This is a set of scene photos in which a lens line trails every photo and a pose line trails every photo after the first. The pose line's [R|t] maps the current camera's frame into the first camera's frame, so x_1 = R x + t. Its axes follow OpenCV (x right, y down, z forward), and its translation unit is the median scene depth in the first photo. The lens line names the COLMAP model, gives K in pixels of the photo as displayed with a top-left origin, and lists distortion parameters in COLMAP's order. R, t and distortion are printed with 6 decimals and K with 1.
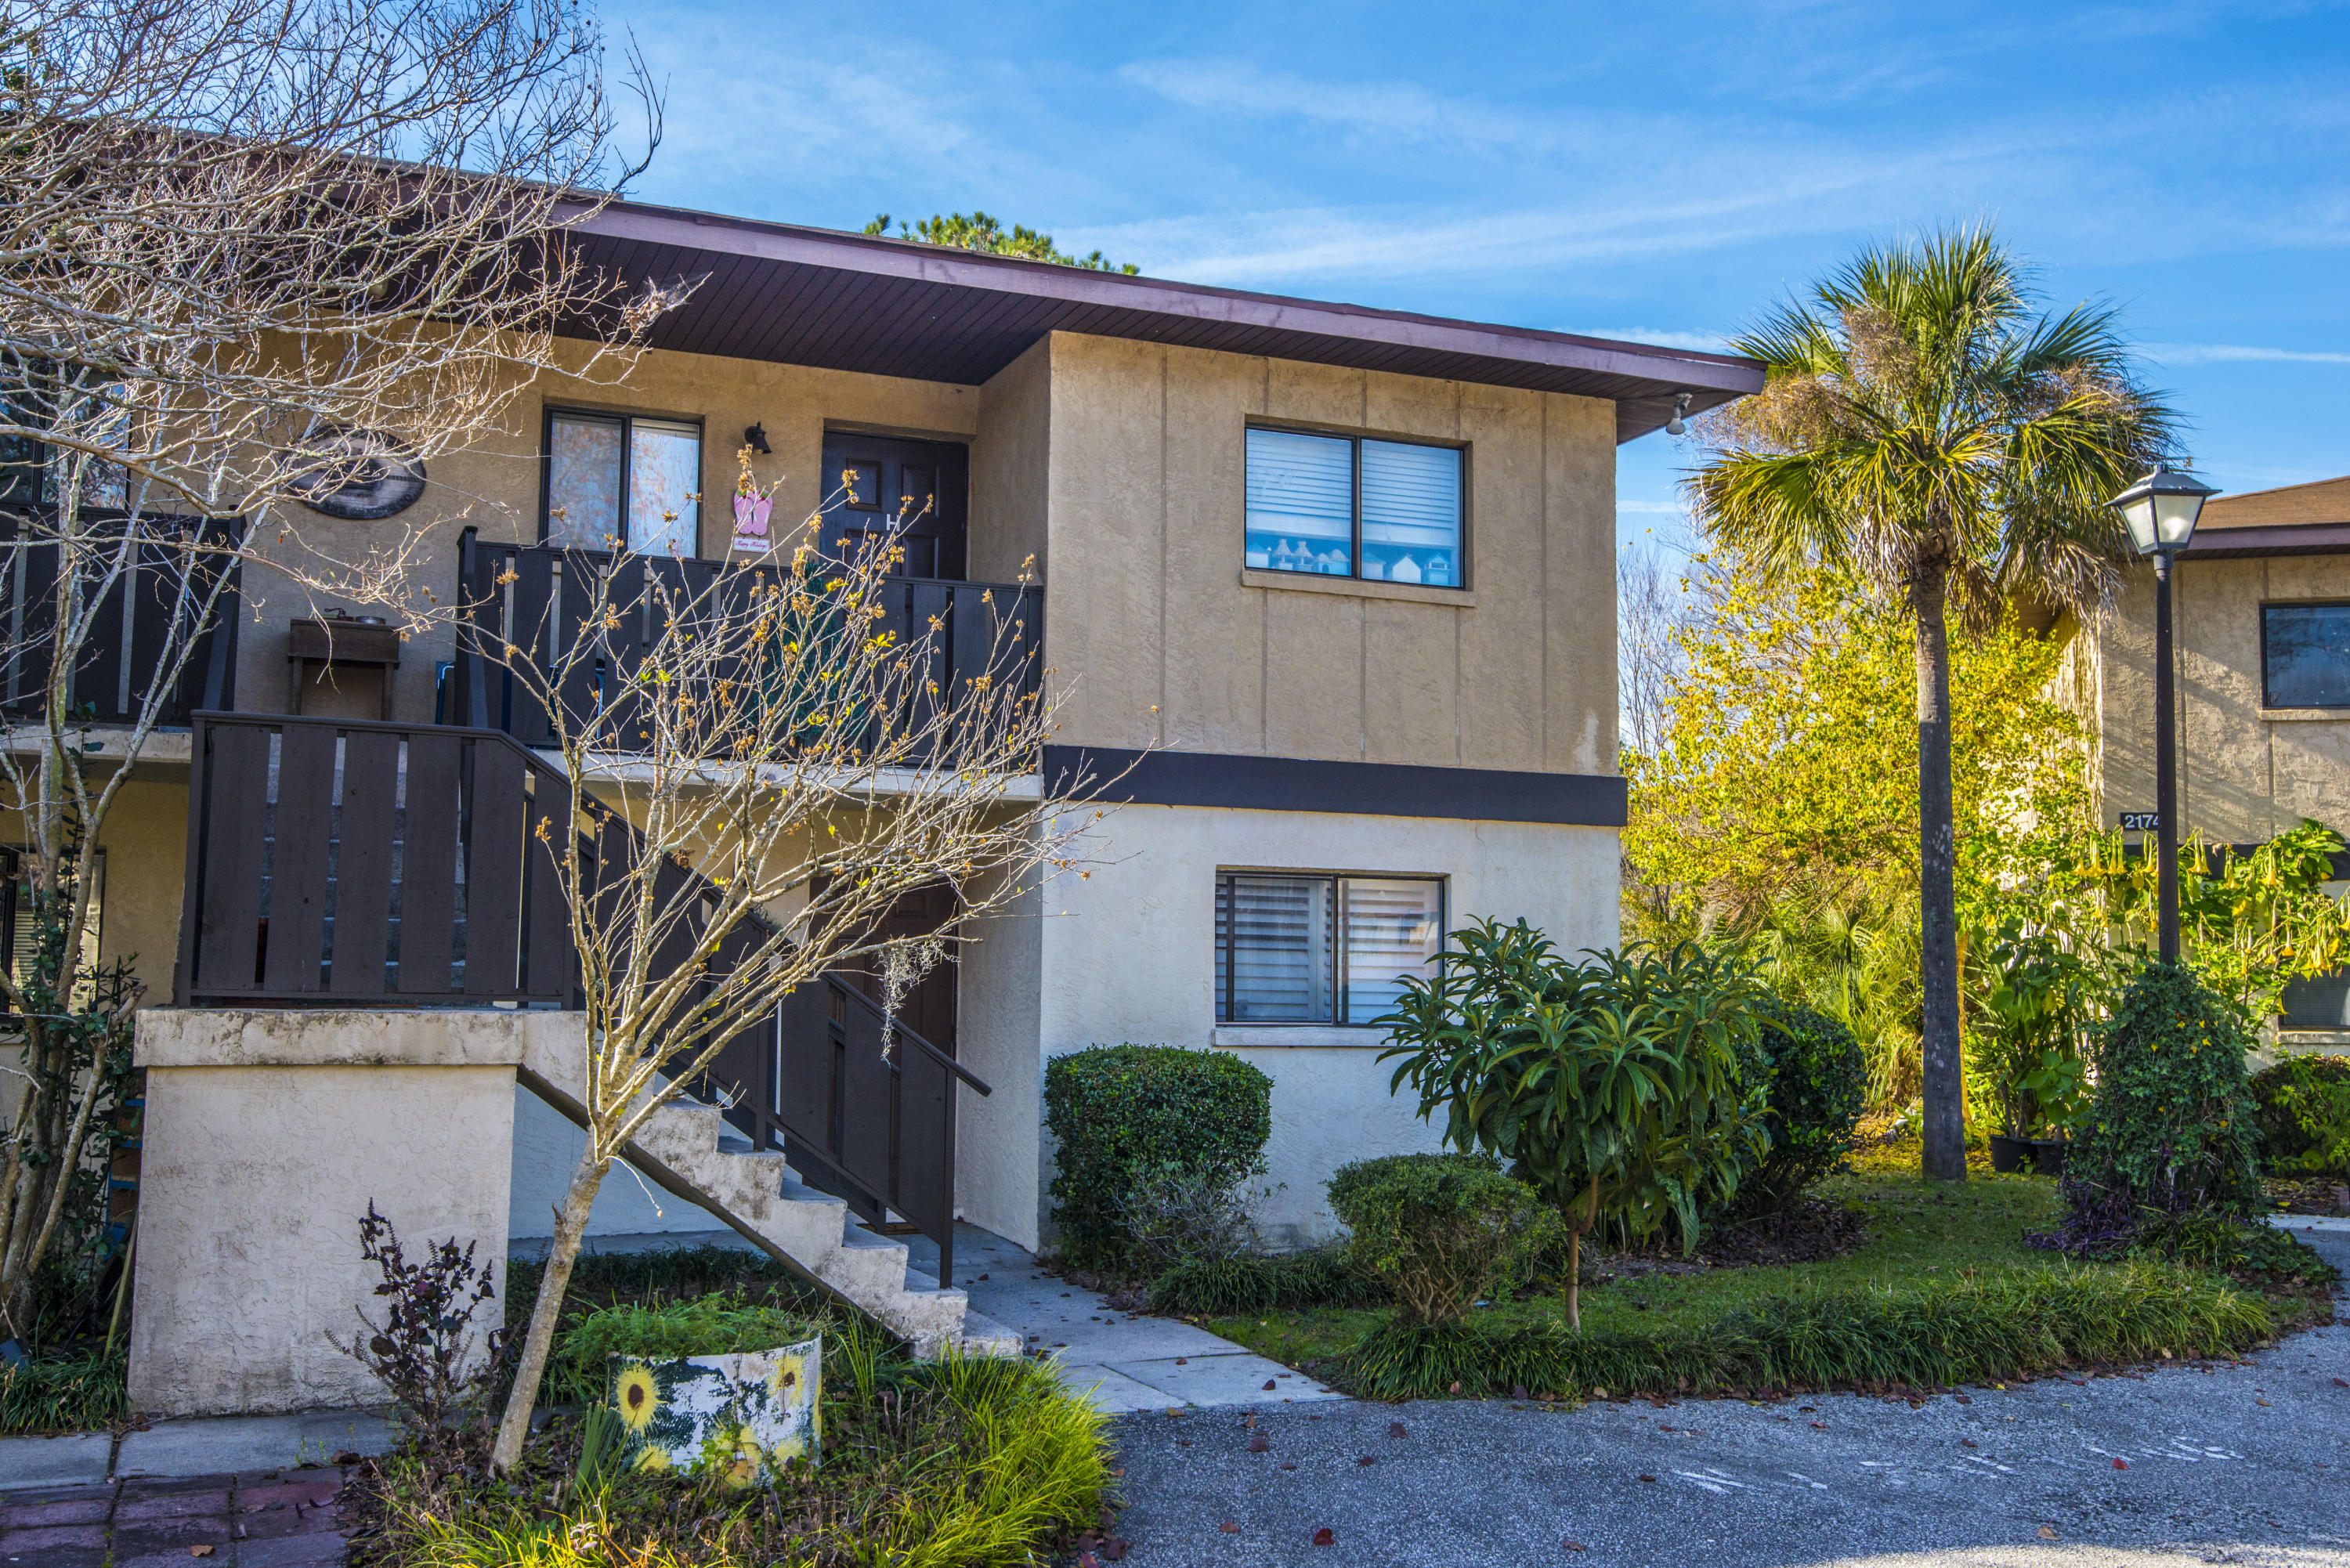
lens RADIAL K [[2362.1, 0, 1174.9], [0, 2362.1, 783.7], [0, 0, 1]] dist [0.002007, 0.000000]
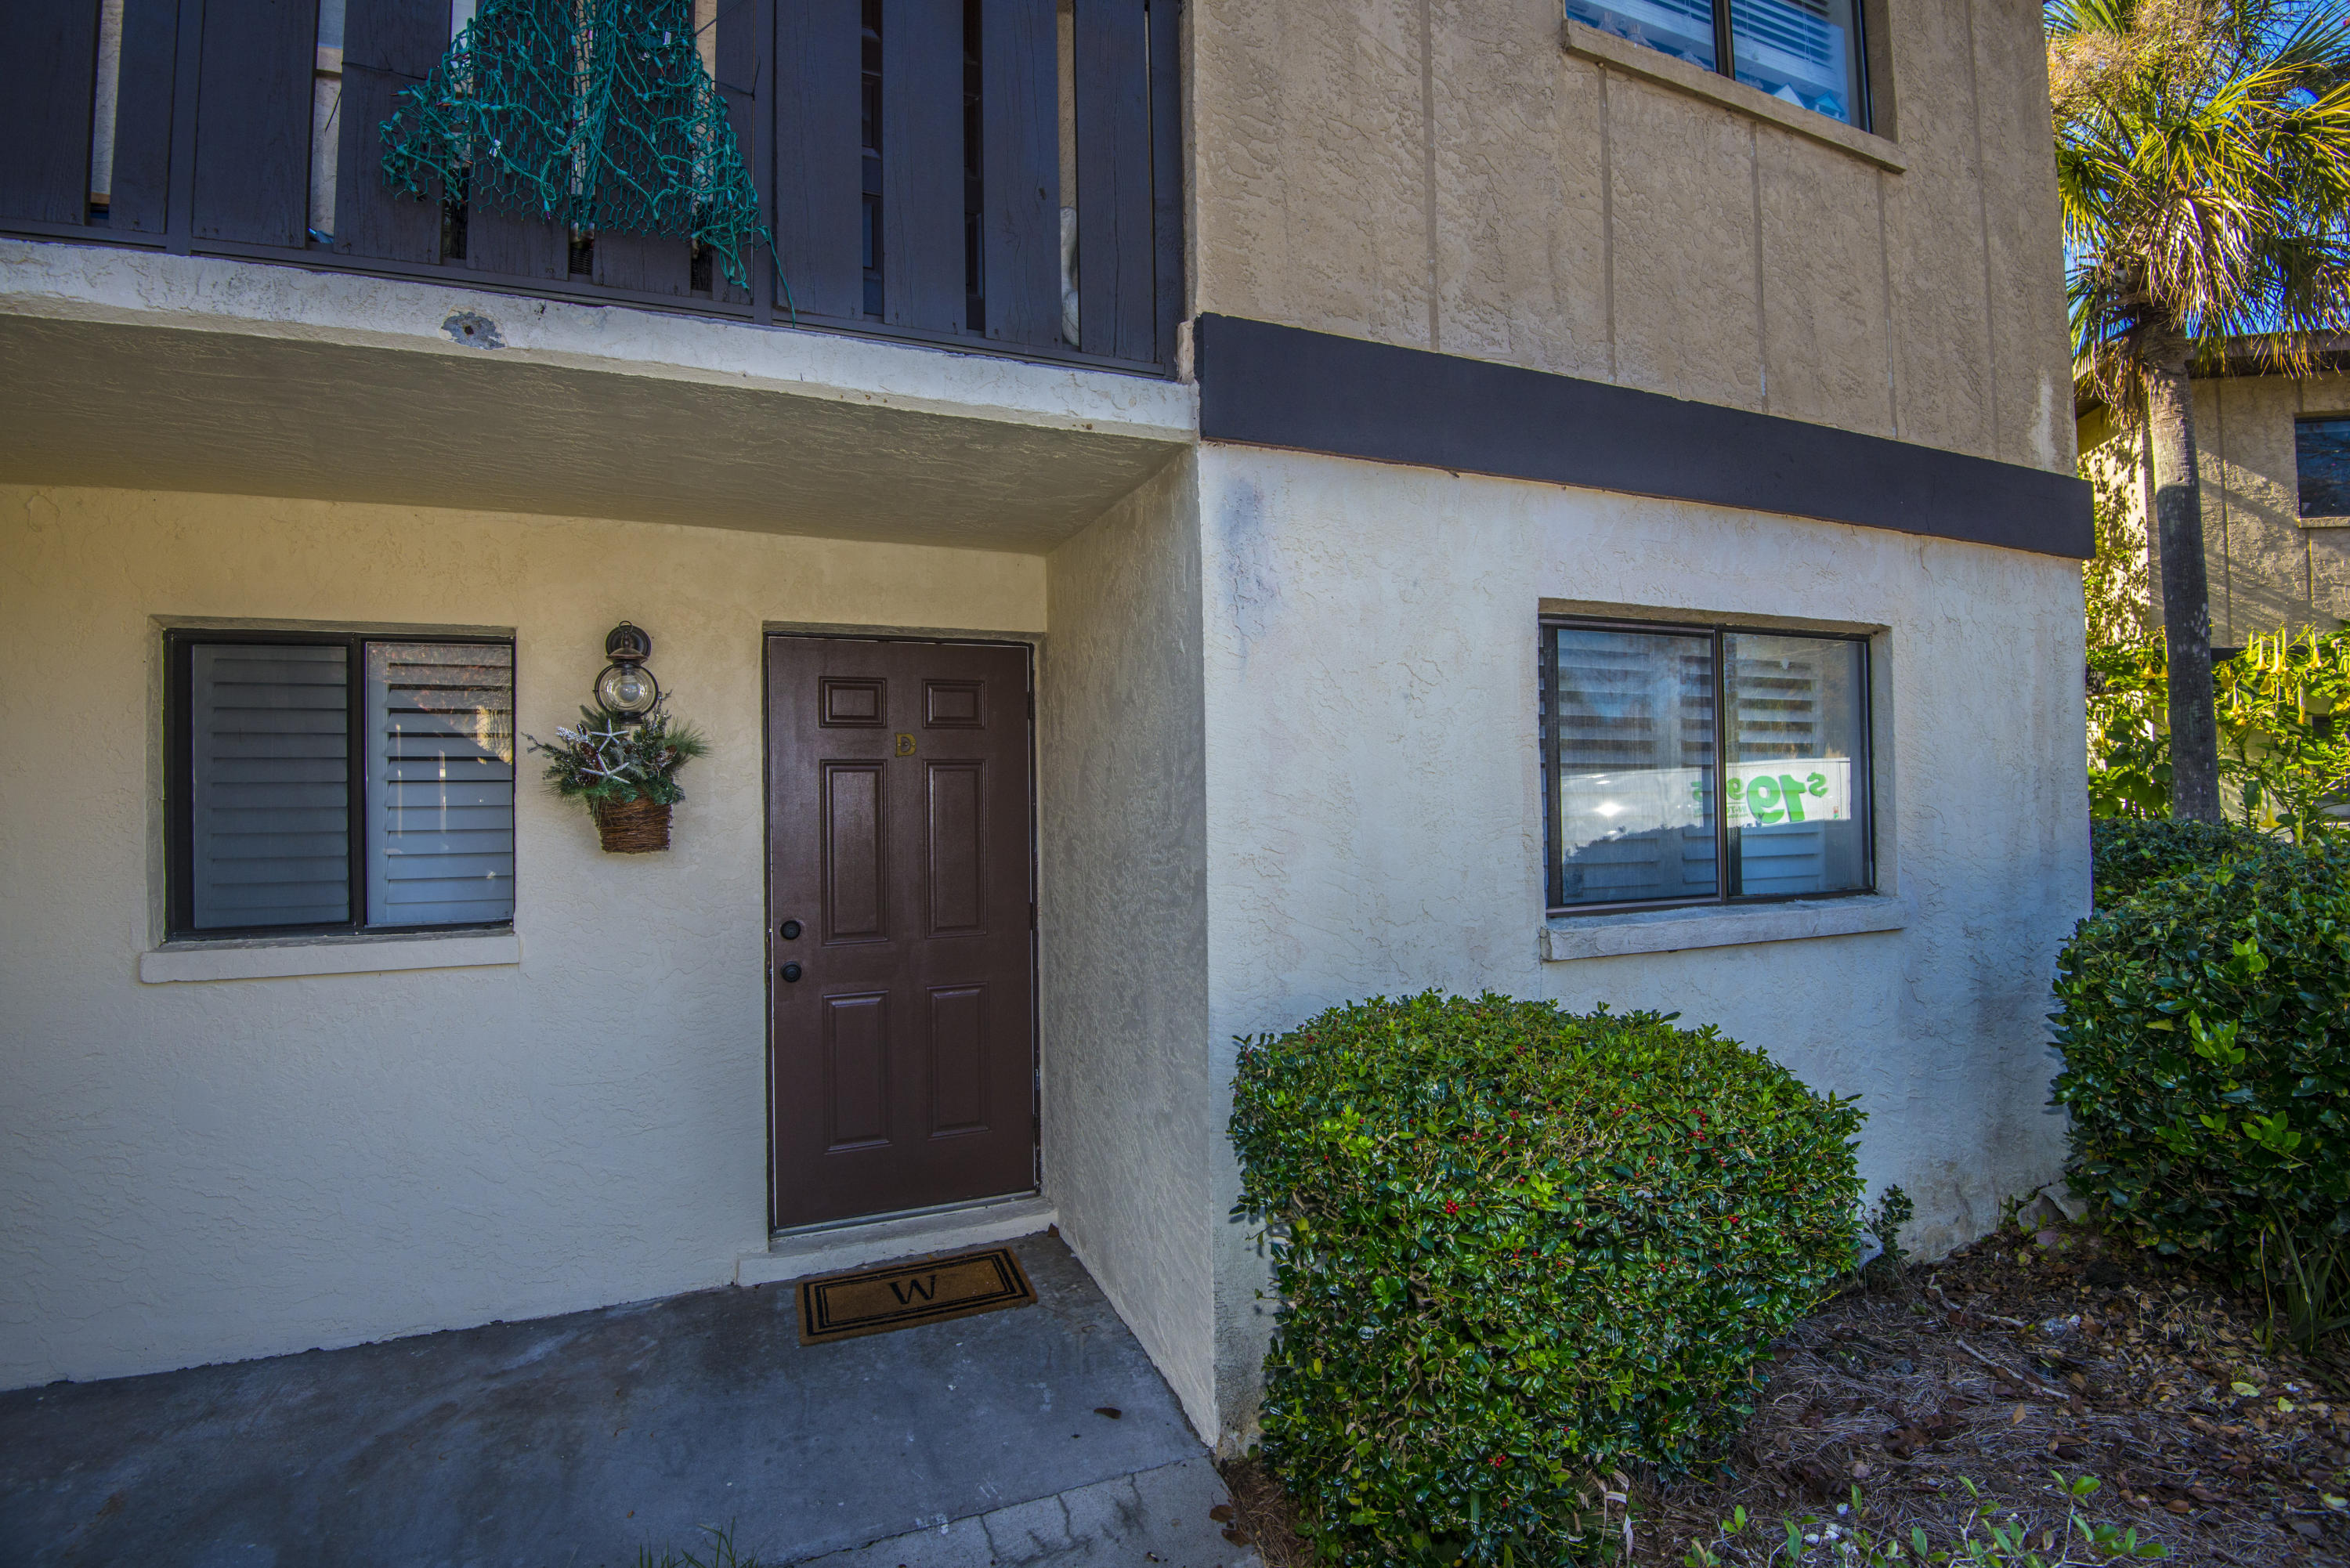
lens RADIAL K [[1082.2, 0, 1174.0], [0, 1082.2, 777.3], [0, 0, 1]] dist [0.020890, -0.009548]
pose [[0.999812, -0.018939, -0.004046, -0.055289], [0.019205, 0.996522, 0.081082, 0.048902], [0.002496, -0.081145, 0.996699, 0.721388]]
